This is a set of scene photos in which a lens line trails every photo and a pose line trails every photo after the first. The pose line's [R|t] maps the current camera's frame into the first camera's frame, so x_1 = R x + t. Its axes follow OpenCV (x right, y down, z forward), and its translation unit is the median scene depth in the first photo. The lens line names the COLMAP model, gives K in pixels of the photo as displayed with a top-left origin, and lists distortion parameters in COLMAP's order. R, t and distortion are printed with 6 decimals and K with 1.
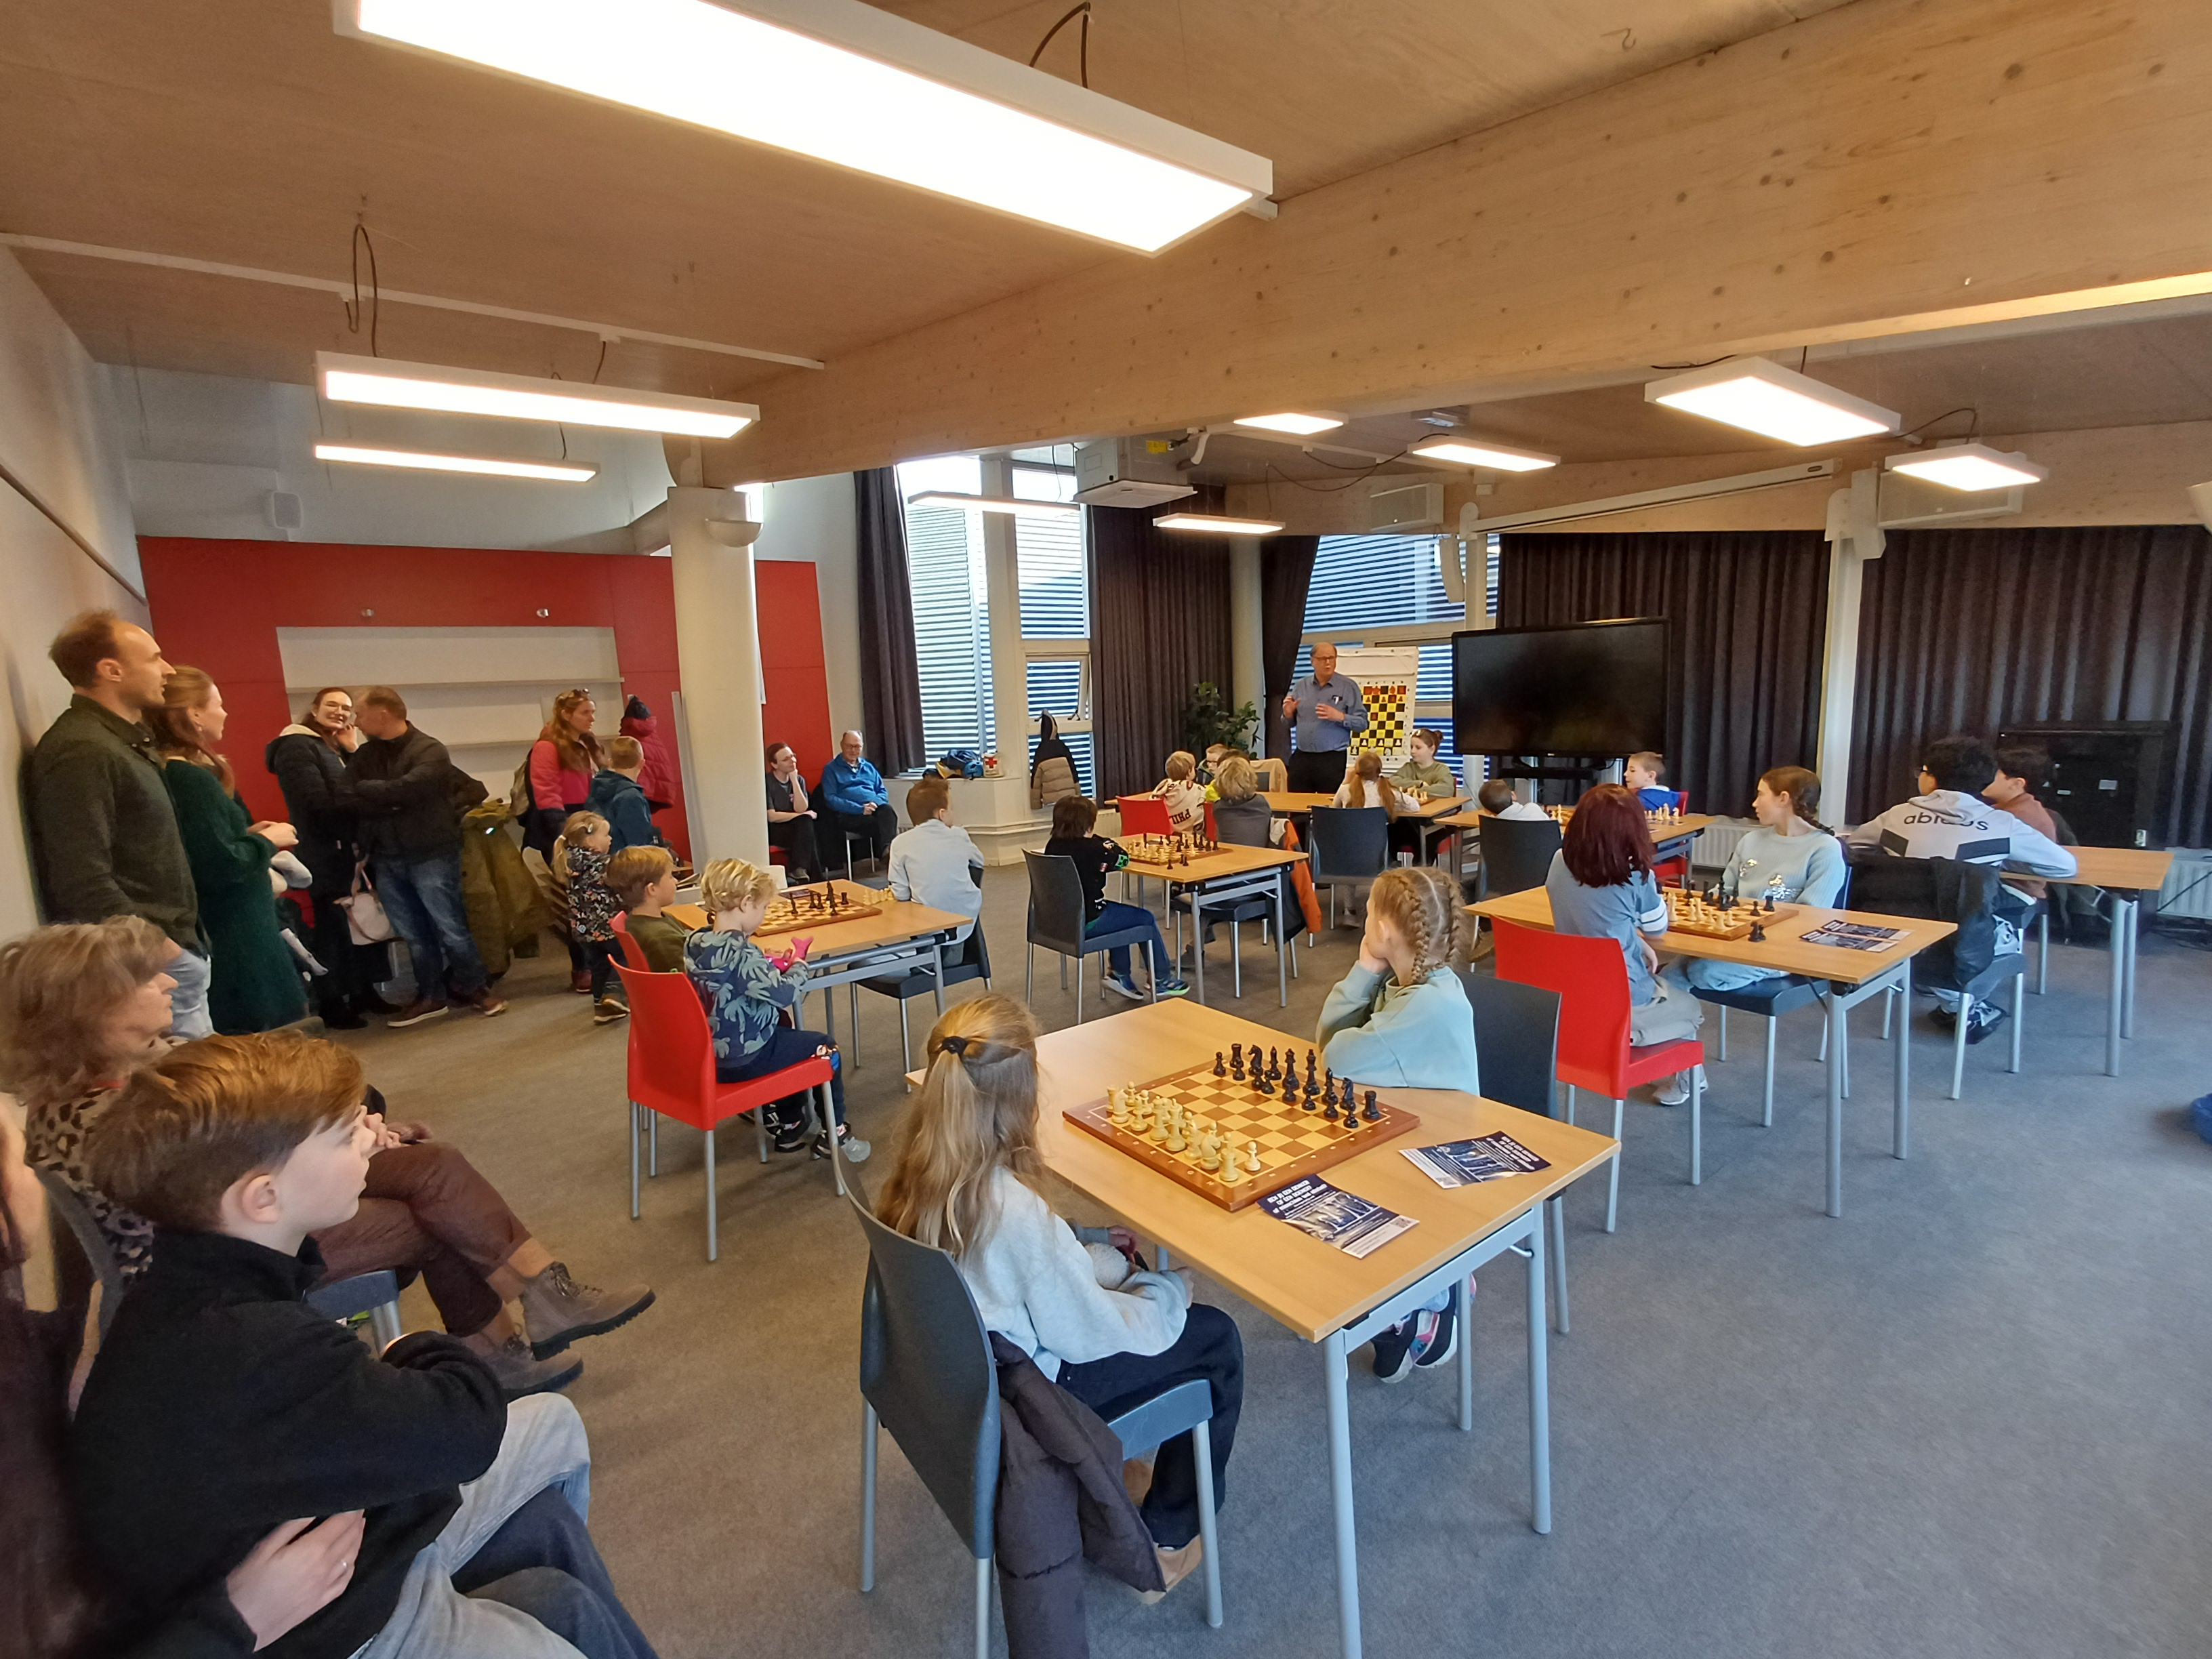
lens RADIAL K [[1008.8, 0, 1112.8], [0, 1008.8, 851.0], [0, 0, 1]] dist [0.005181, 0.002125]
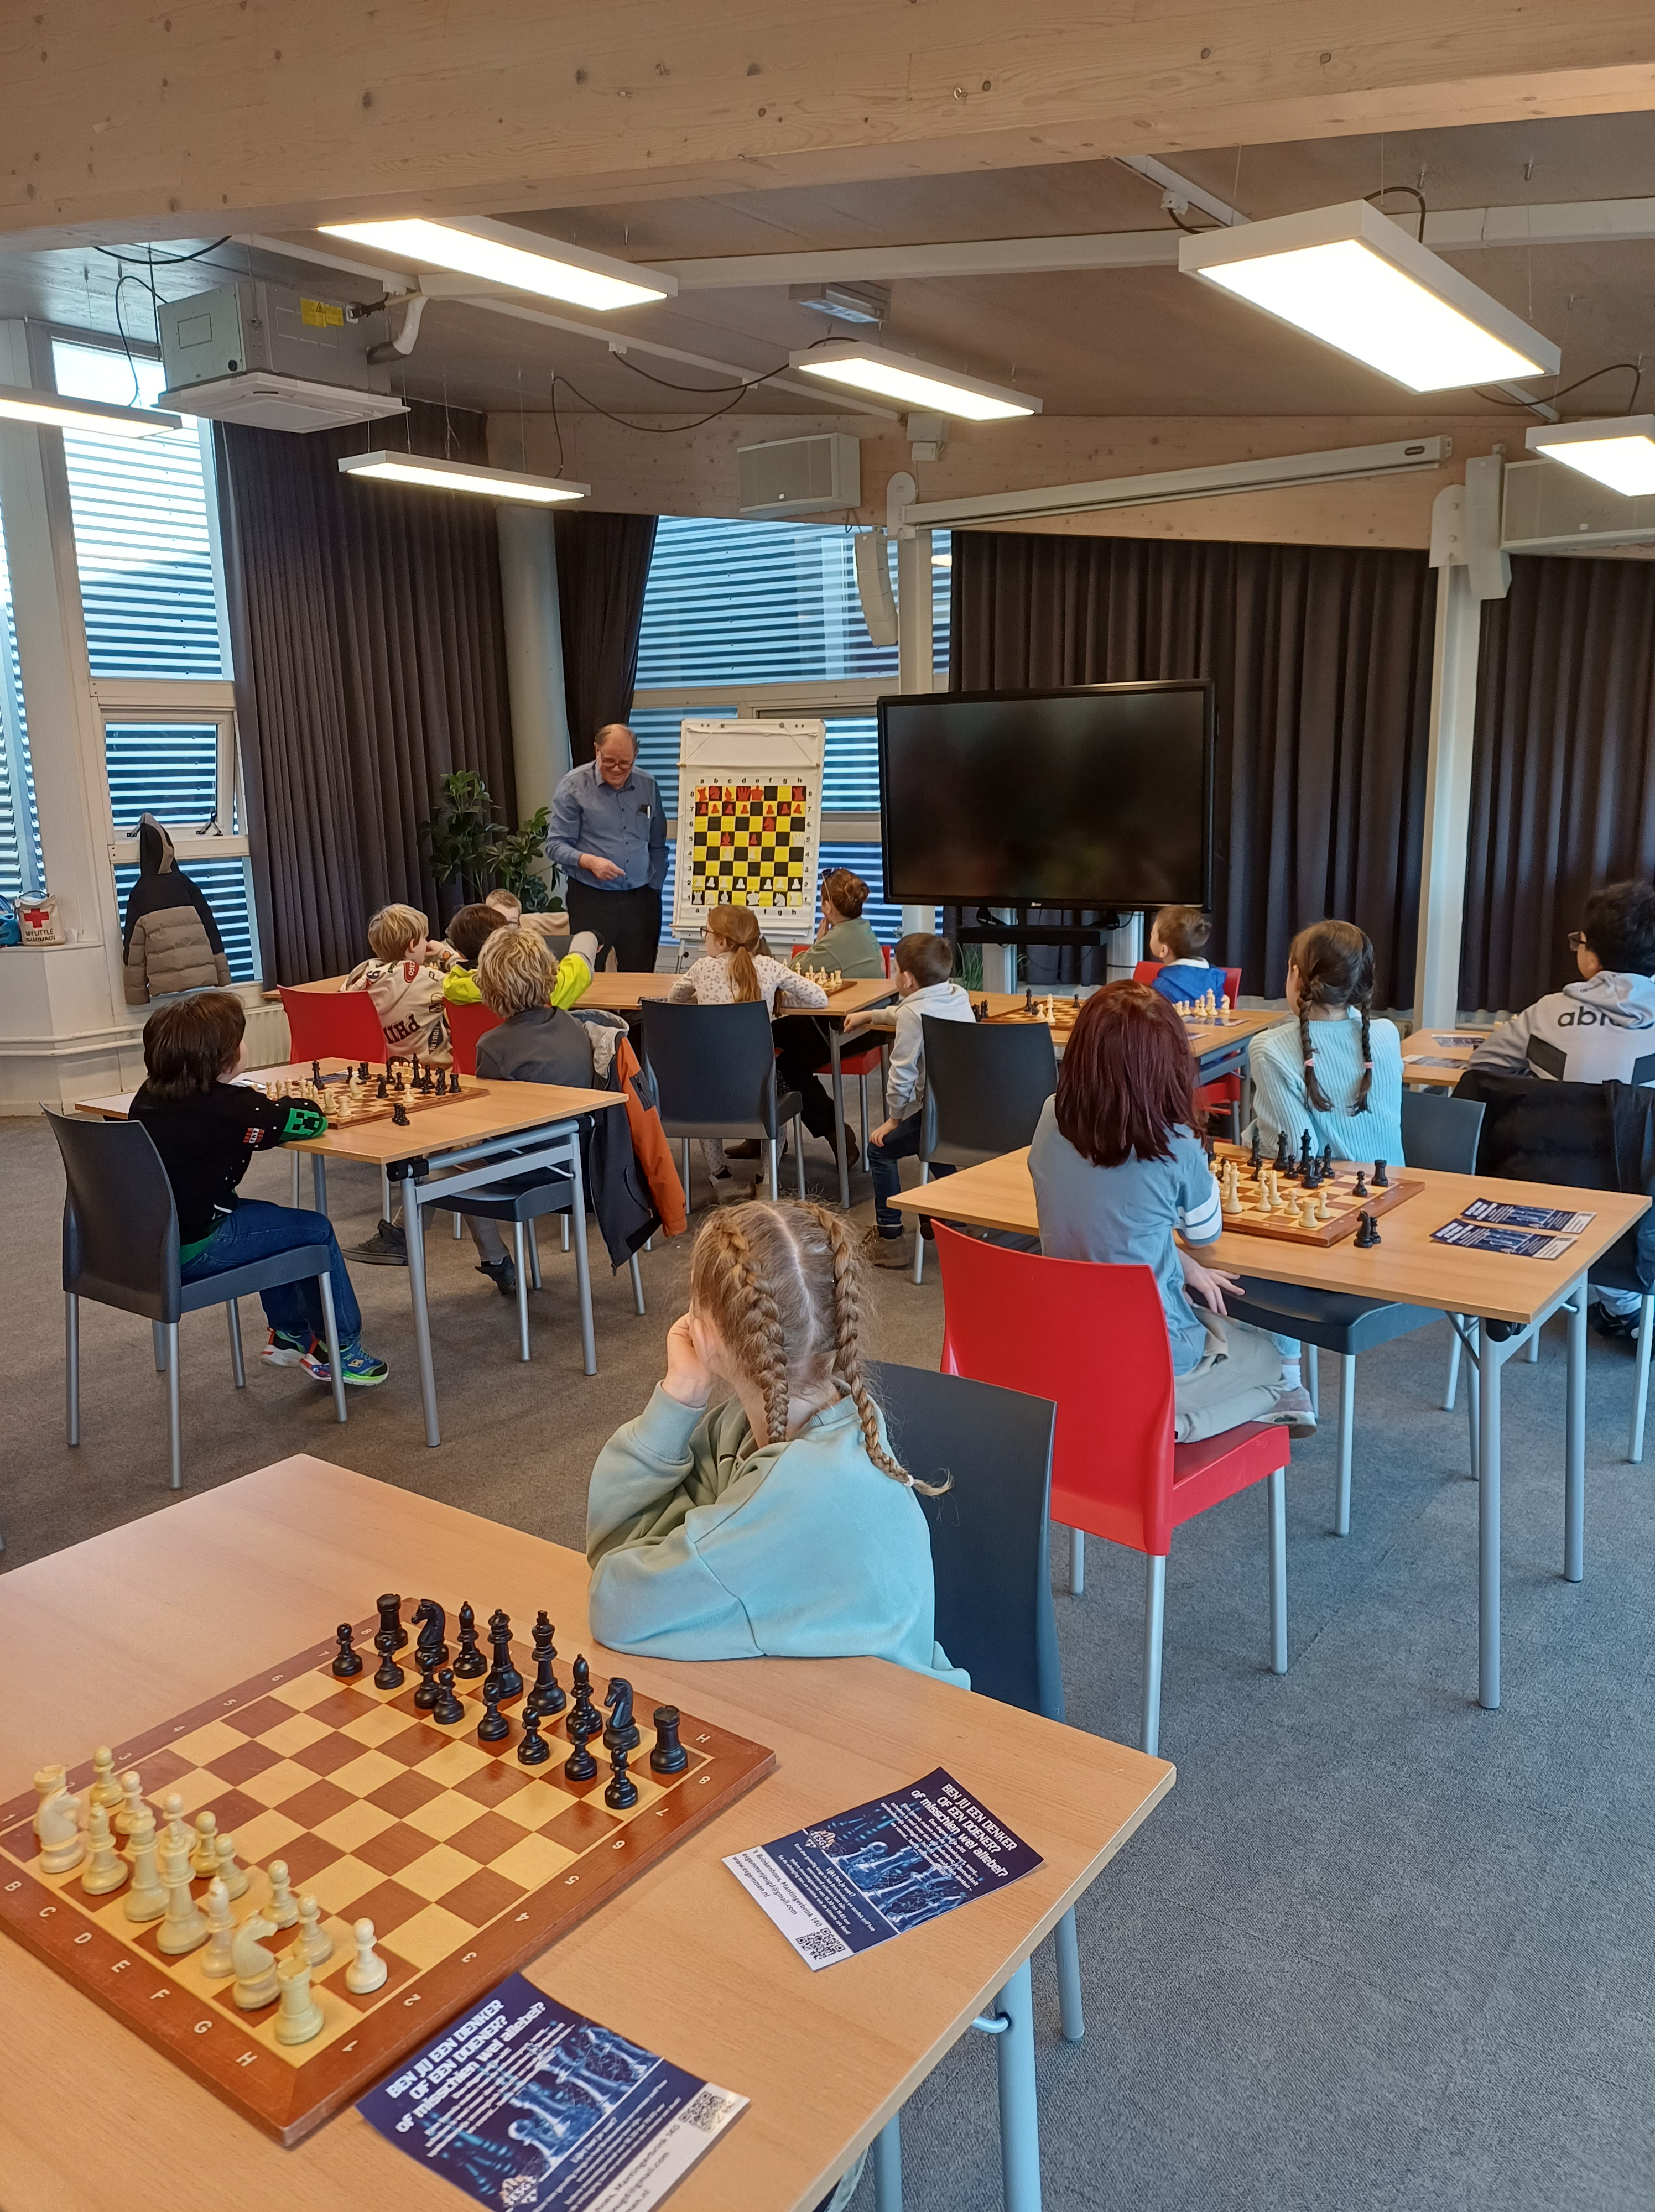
lens RADIAL K [[1643.5, 0, 833.5], [0, 1643.5, 1101.5], [0, 0, 1]] dist [0.058249, -0.040158]
pose [[0.960025, -0.034322, 0.277802, 0.065060], [0.025241, 0.999026, 0.036200, -0.028057], [-0.278774, -0.027741, 0.959956, 0.138894]]
